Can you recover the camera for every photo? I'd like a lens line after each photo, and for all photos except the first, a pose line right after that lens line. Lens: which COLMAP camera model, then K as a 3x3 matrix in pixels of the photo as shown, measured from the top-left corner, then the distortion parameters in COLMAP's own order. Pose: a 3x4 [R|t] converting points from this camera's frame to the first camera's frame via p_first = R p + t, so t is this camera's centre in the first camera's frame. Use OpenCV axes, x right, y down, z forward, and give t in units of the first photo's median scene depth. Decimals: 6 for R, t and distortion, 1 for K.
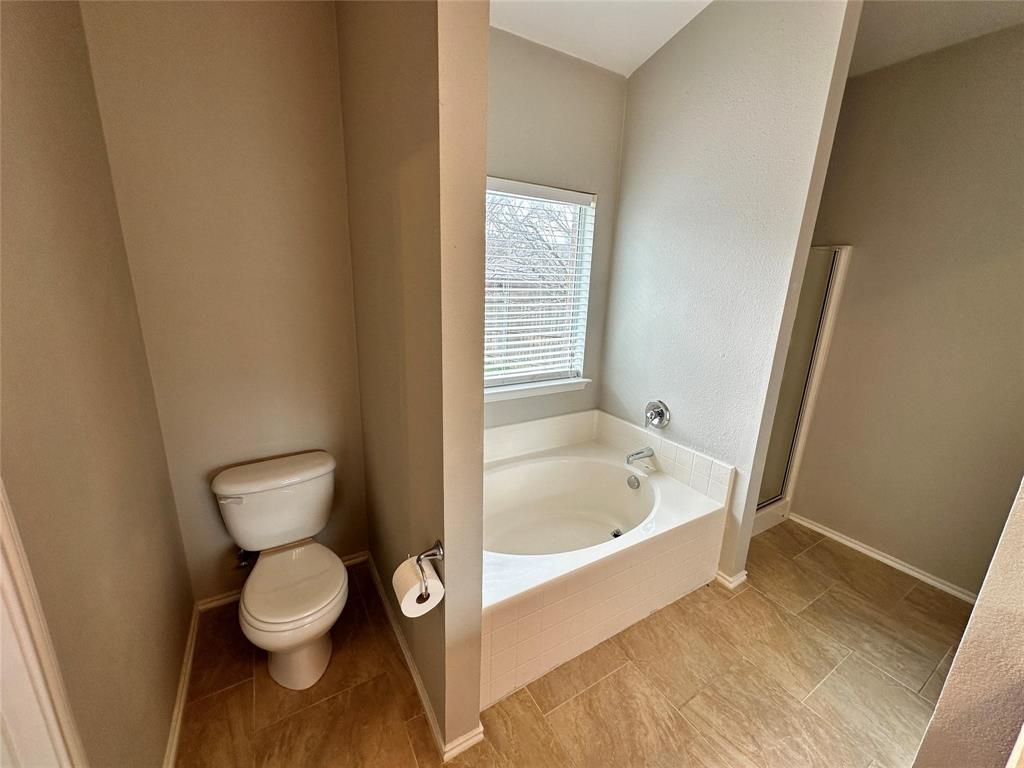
lens RADIAL K [[405.9, 0, 512.1], [0, 405.9, 381.8], [0, 0, 1]] dist [-0.002677, 0.000286]
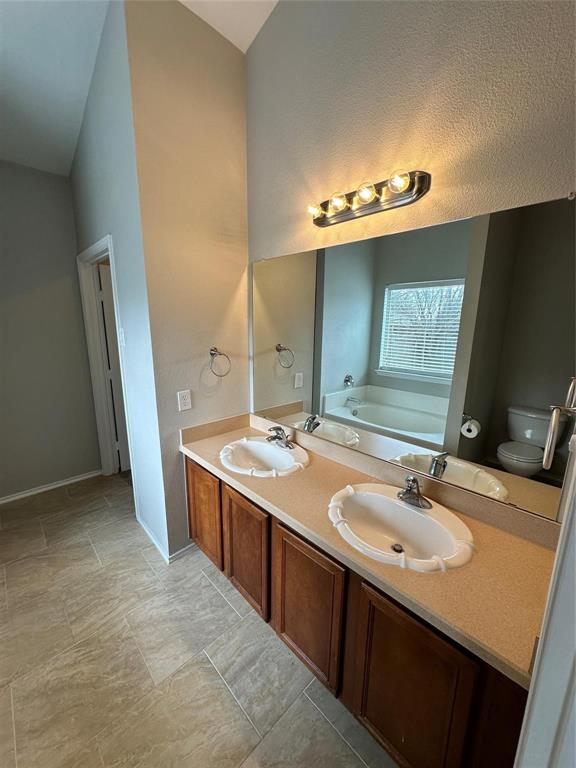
lens RADIAL K [[304.5, 0, 288.2], [0, 304.5, 382.9], [0, 0, 1]] dist [-0.002677, 0.000286]
pose [[-0.221857, -0.232128, 0.947046, -0.462467], [0.224004, 0.933141, 0.281195, -0.092822], [-0.949000, 0.274527, -0.155026, 0.264848]]
